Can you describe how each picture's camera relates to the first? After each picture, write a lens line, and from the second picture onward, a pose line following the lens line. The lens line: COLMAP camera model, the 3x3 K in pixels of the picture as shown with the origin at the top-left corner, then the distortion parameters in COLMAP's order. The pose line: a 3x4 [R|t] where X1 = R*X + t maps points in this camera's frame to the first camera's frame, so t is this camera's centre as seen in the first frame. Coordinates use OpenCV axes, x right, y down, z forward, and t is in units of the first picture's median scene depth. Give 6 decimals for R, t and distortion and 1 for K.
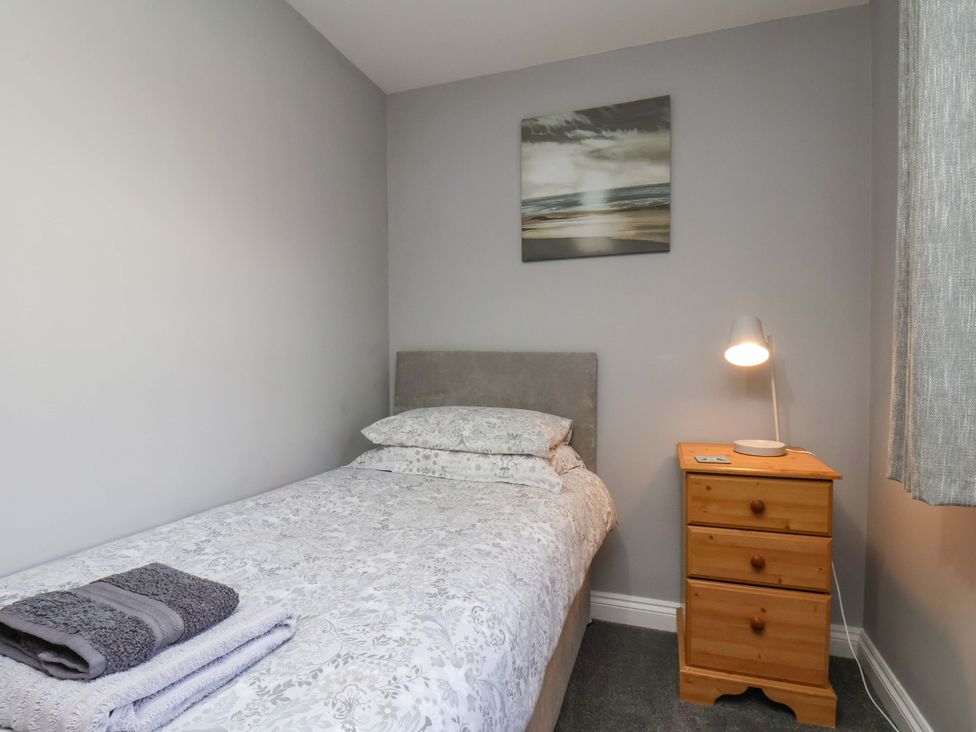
lens RADIAL K [[510.2, 0, 489.0], [0, 510.2, 376.1], [0, 0, 1]] dist [0.004557, -0.015242]
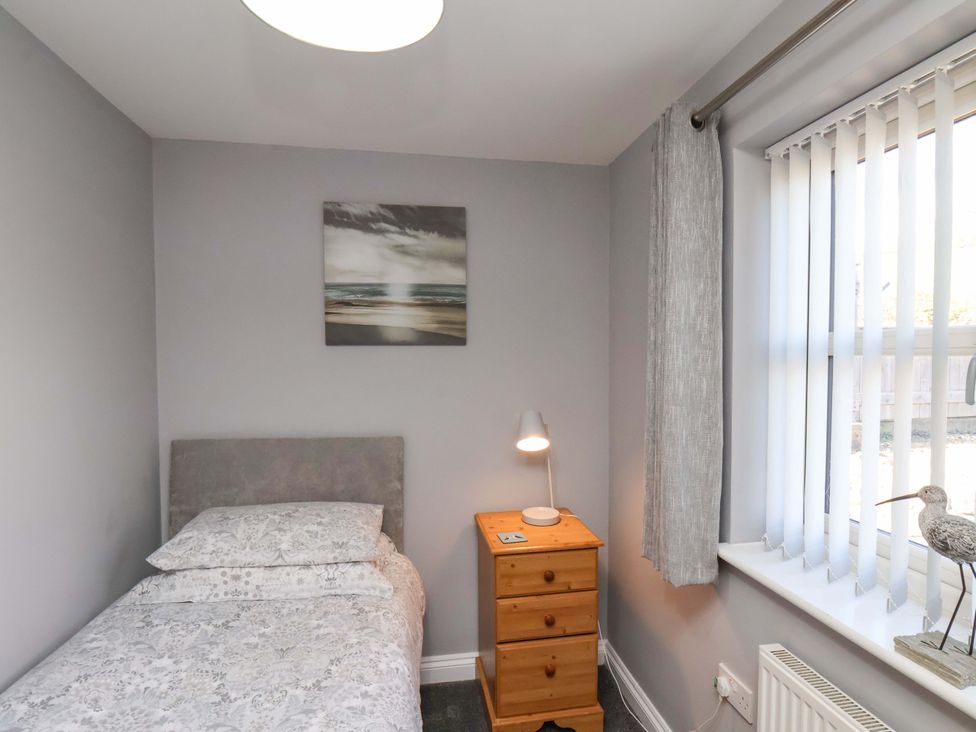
lens RADIAL K [[510.2, 0, 489.0], [0, 510.2, 376.1], [0, 0, 1]] dist [0.004557, -0.015242]
pose [[0.876760, -0.015464, 0.480679, -0.166745], [0.014093, 0.999880, 0.006461, -0.210572], [-0.480722, 0.001110, 0.876873, -0.014429]]
